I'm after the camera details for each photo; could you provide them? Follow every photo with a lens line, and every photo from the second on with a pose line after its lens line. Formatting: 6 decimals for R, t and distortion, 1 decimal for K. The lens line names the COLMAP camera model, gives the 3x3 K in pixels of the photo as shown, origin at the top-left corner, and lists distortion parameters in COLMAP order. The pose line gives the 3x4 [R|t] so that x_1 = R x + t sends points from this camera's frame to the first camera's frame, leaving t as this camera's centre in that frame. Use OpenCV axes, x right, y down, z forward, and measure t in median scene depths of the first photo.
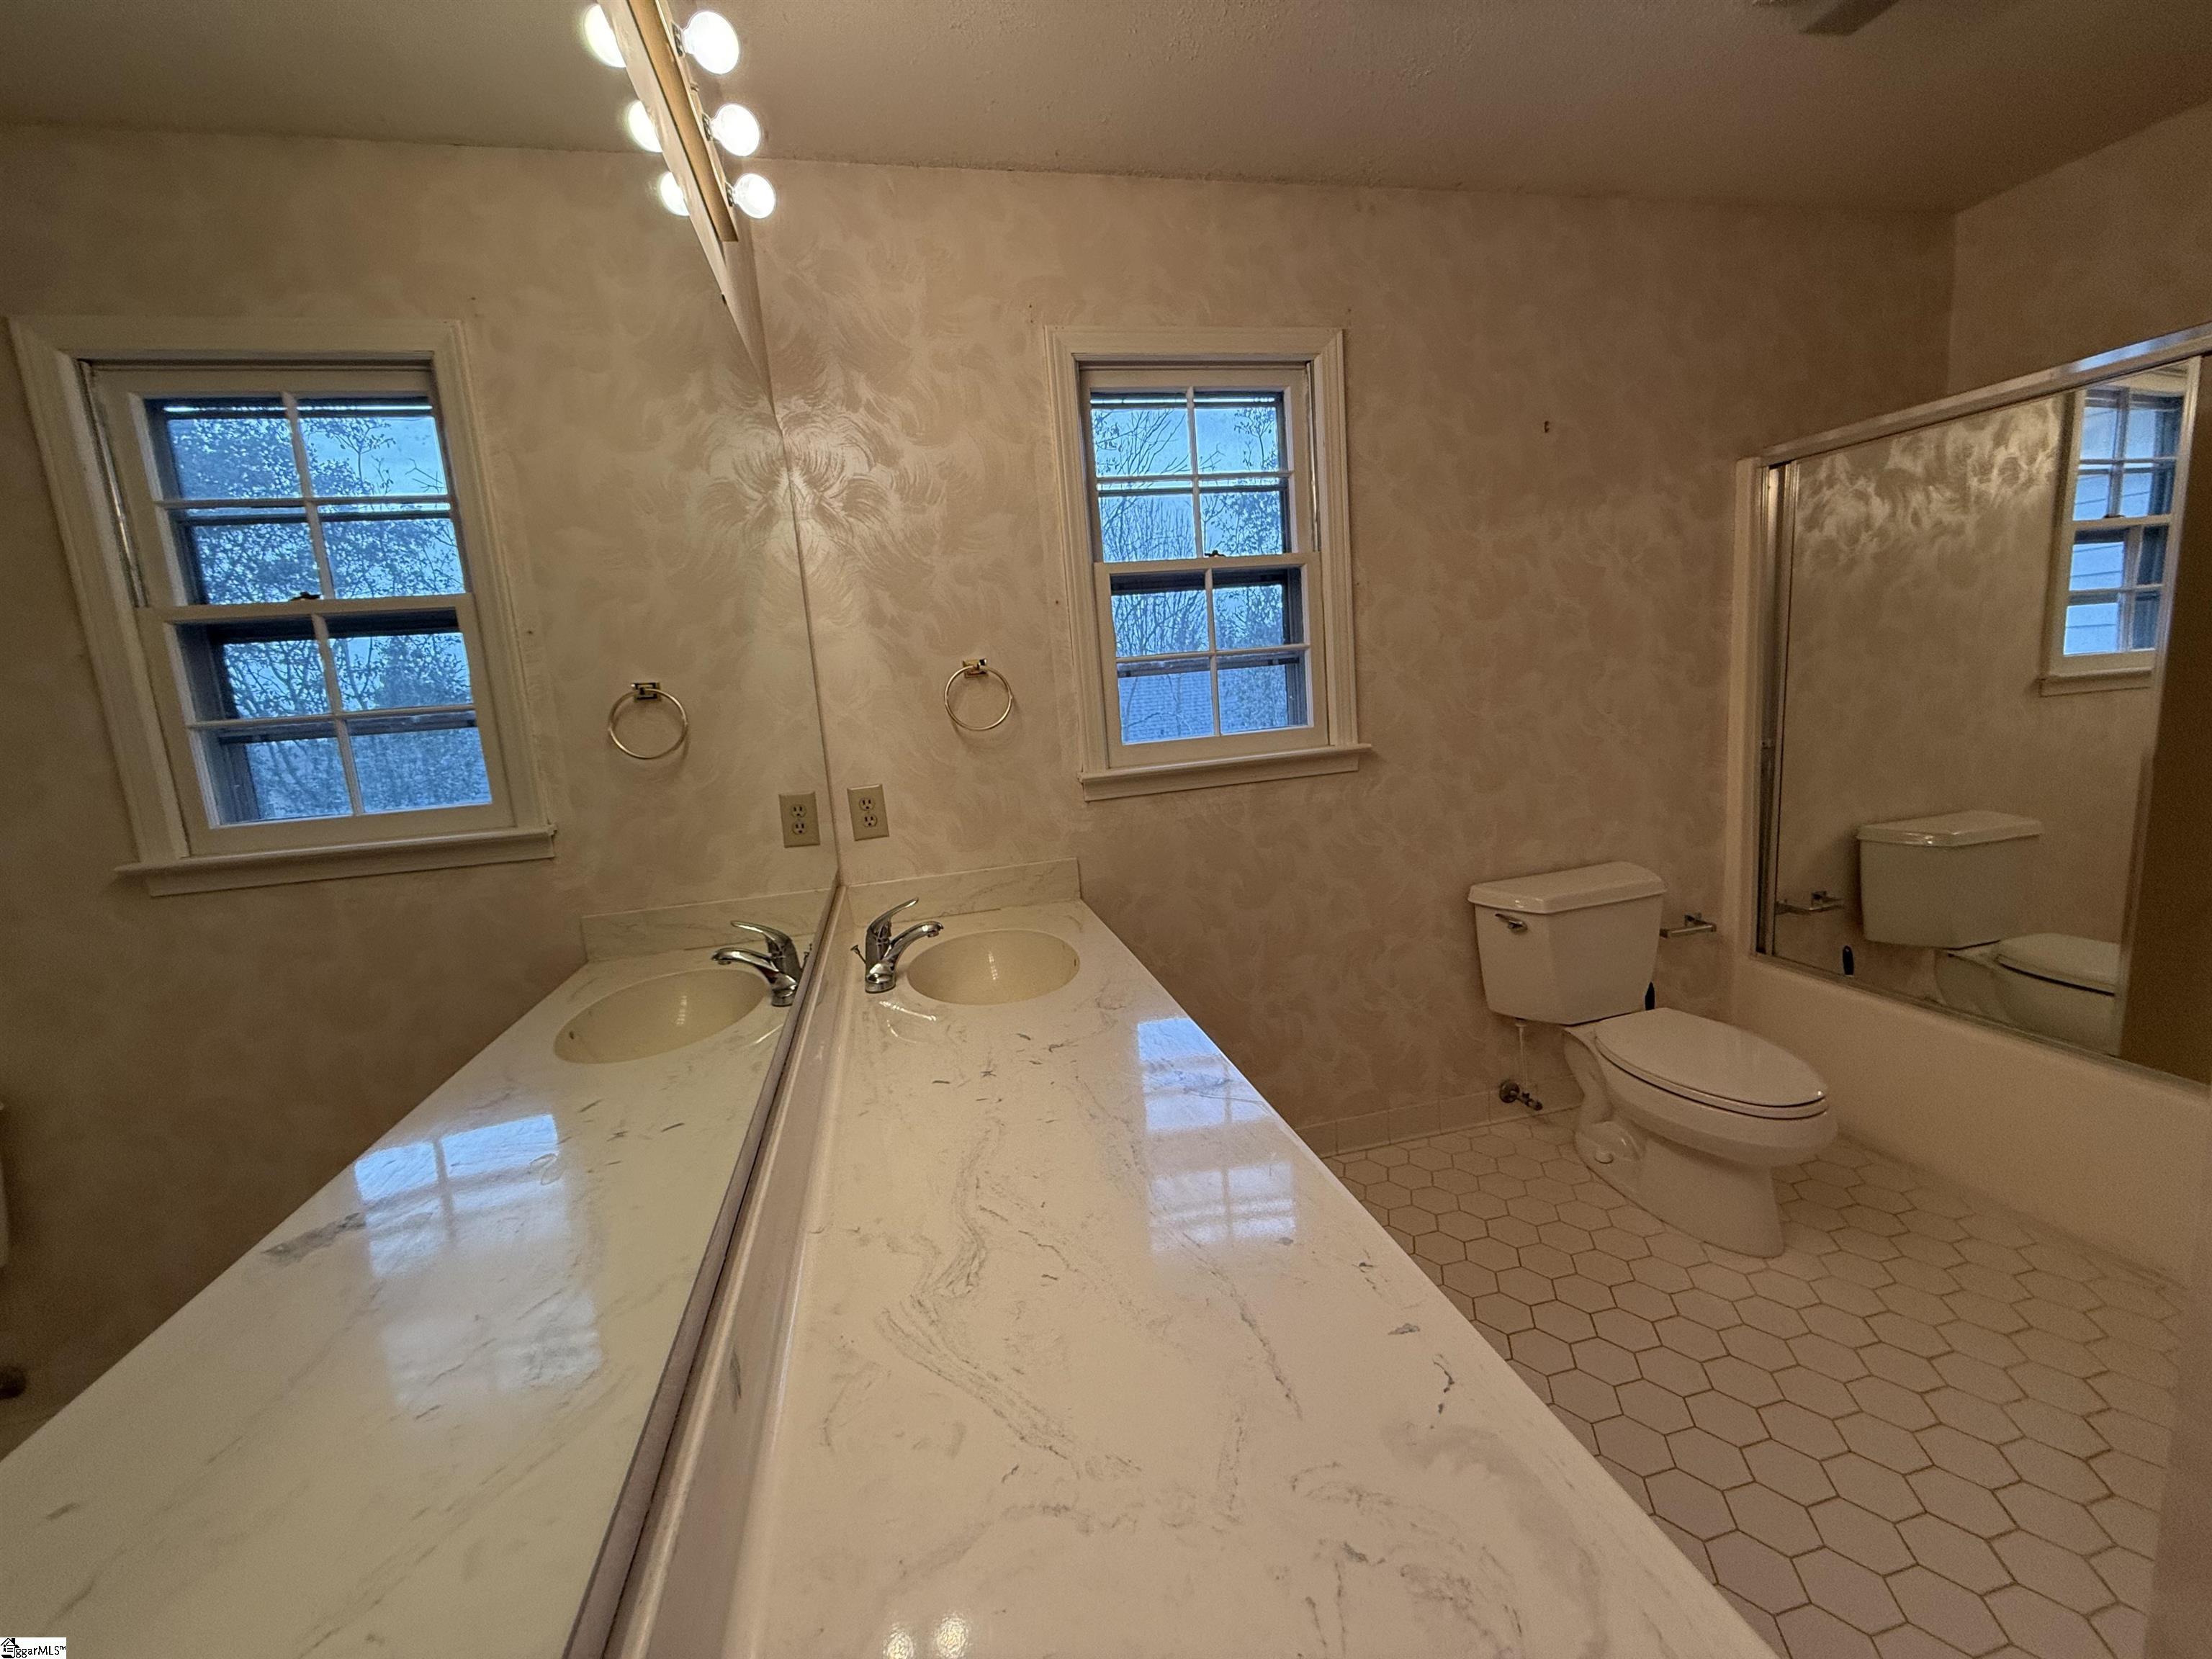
lens RADIAL K [[876.3, 0, 1099.6], [0, 876.3, 825.7], [0, 0, 1]] dist [-0.000506, -0.000859]
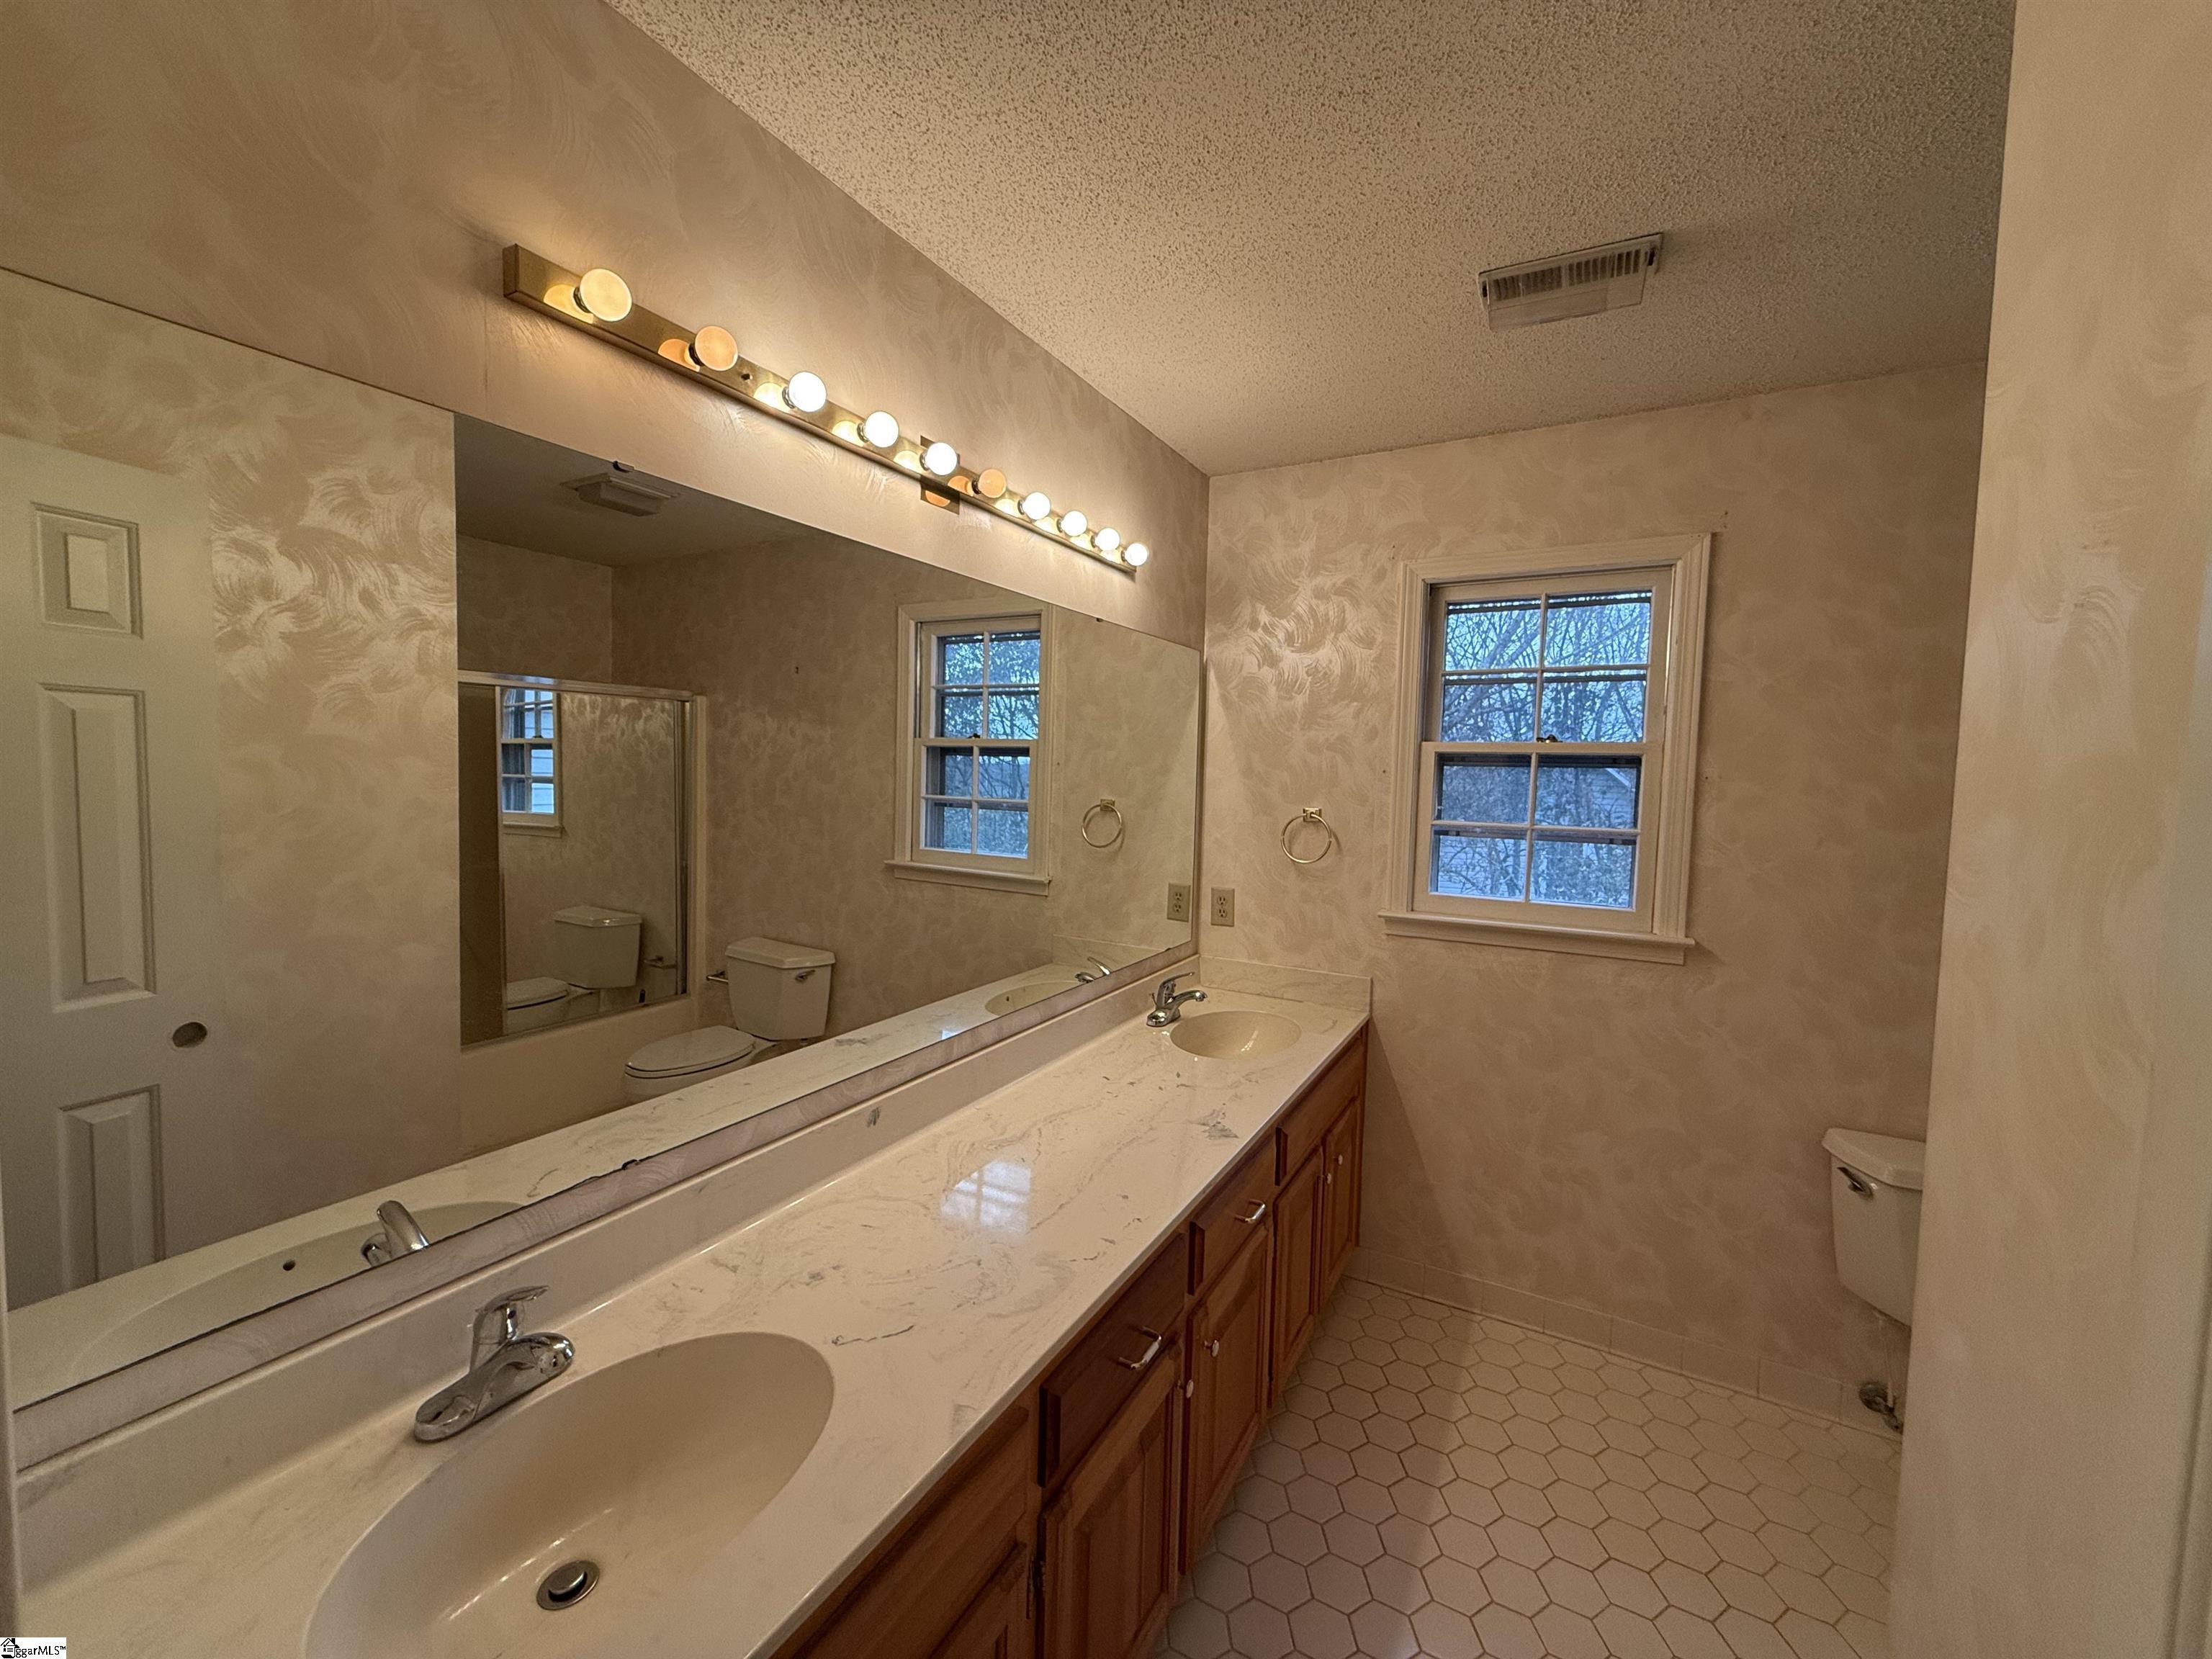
lens RADIAL K [[876.3, 0, 1114.3], [0, 876.3, 832.4], [0, 0, 1]] dist [-0.000506, -0.000859]
pose [[0.741307, 0.144012, -0.655534, 0.519832], [-0.191074, 0.981576, -0.000436, -0.101092], [0.643393, 0.125579, 0.755166, -0.184188]]
